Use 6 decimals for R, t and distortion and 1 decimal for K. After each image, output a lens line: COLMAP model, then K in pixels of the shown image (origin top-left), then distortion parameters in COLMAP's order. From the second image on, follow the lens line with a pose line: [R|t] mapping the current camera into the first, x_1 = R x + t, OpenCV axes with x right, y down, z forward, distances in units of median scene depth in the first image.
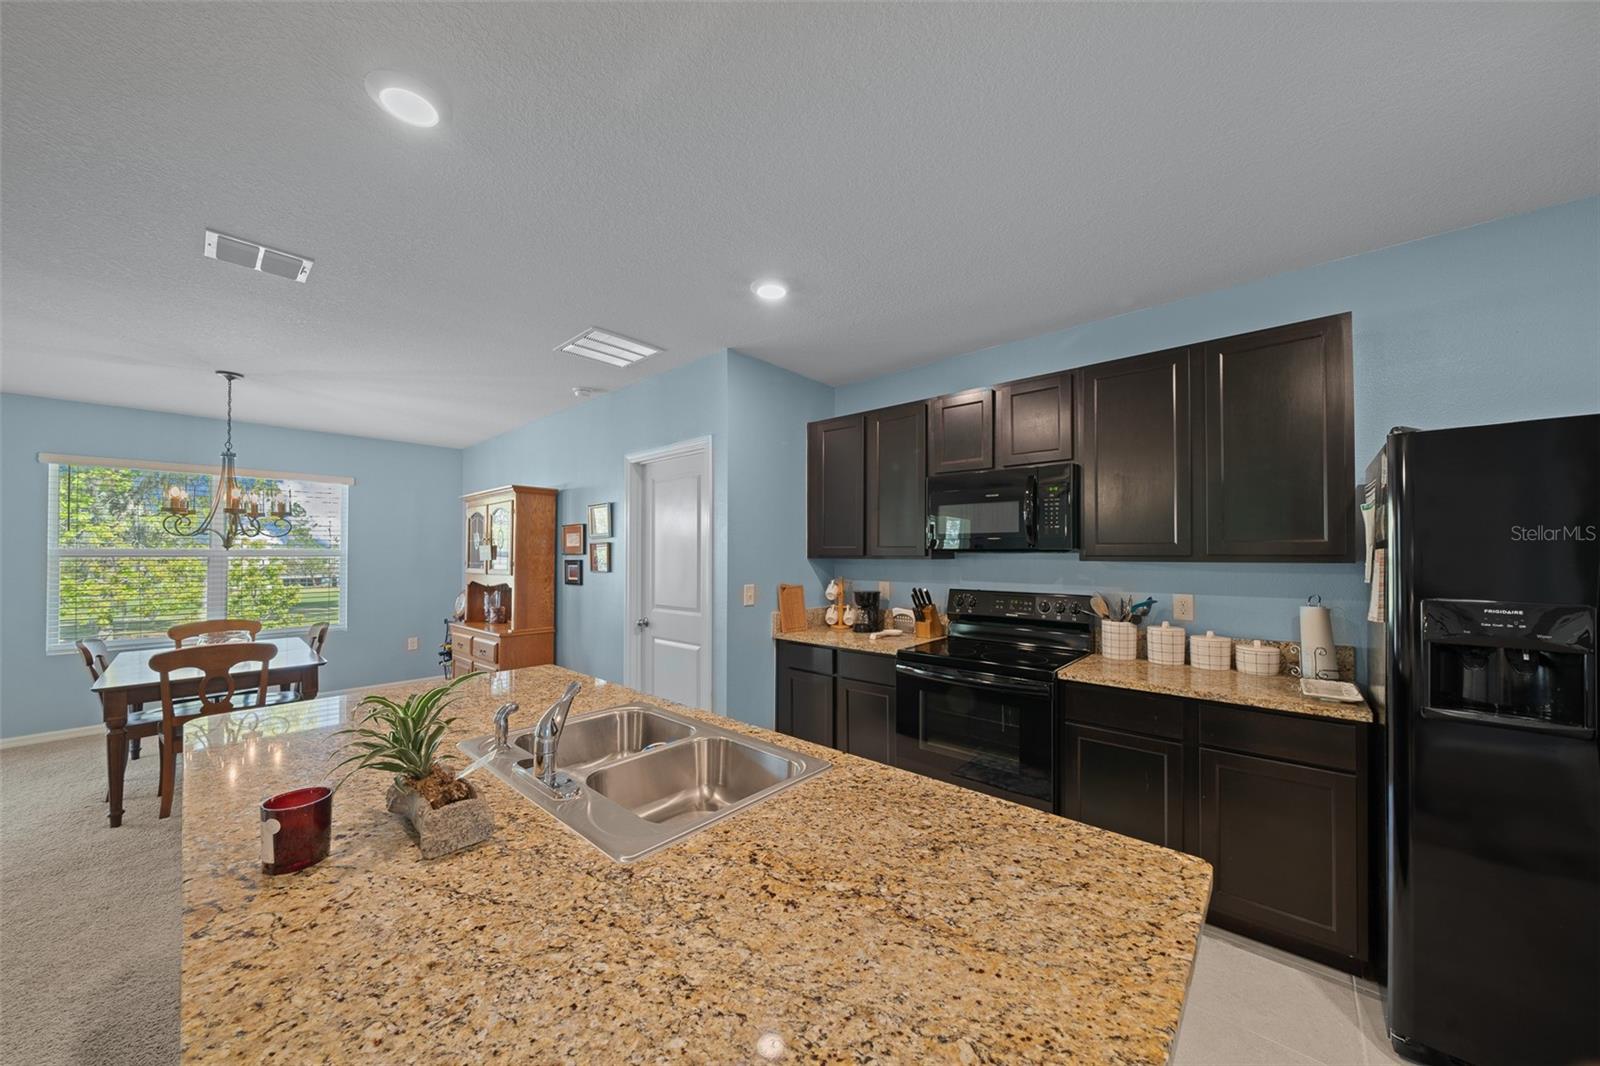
lens RADIAL K [[548.4, 0, 794.5], [0, 548.4, 547.7], [0, 0, 1]] dist [-0.001297, 0.000000]
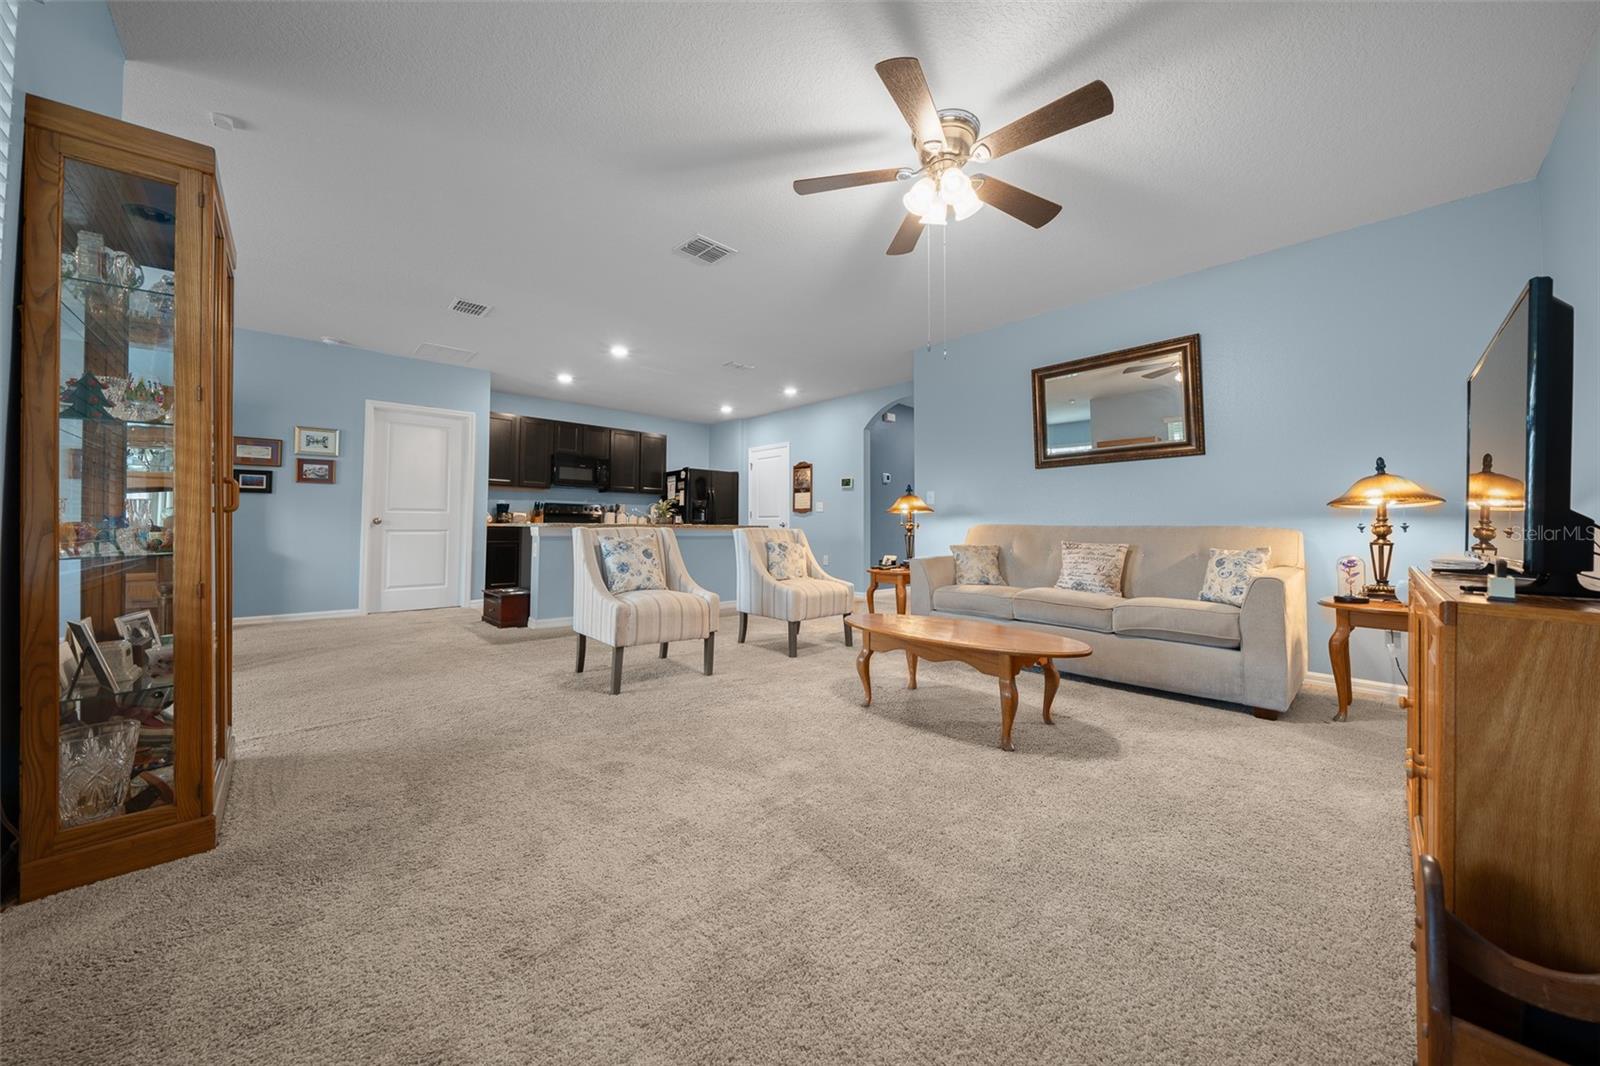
lens RADIAL K [[551.5, 0, 803.3], [0, 551.5, 517.5], [0, 0, 1]] dist [-0.000731, -0.000011]
pose [[0.082428, 0.019991, 0.996396, -2.121100], [-0.017995, 0.999666, -0.018568, 0.180233], [-0.996435, -0.016399, 0.082760, -0.277373]]
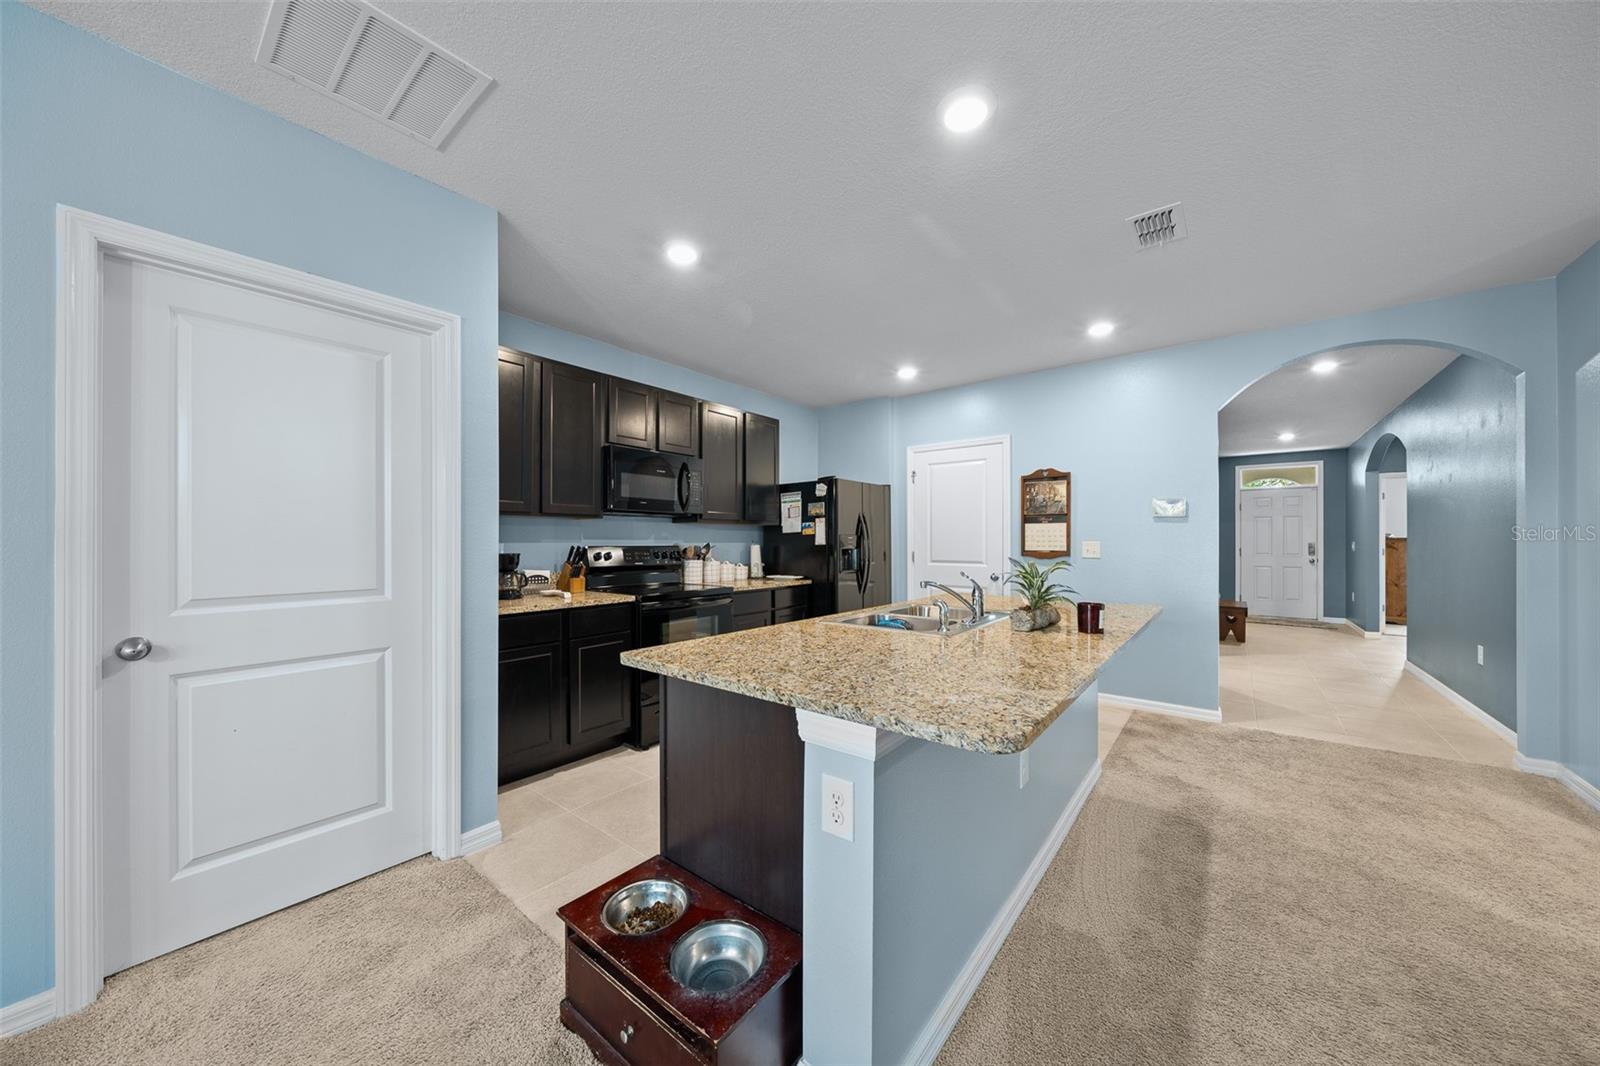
lens RADIAL K [[538.7, 0, 801.0], [0, 538.7, 540.5], [0, 0, 1]] dist [-0.000907, -0.000060]
pose [[-0.058375, -0.001658, 0.998293, -0.928360], [-0.010753, 0.999942, 0.001032, 0.065953], [-0.998237, -0.010674, -0.058390, 0.706899]]
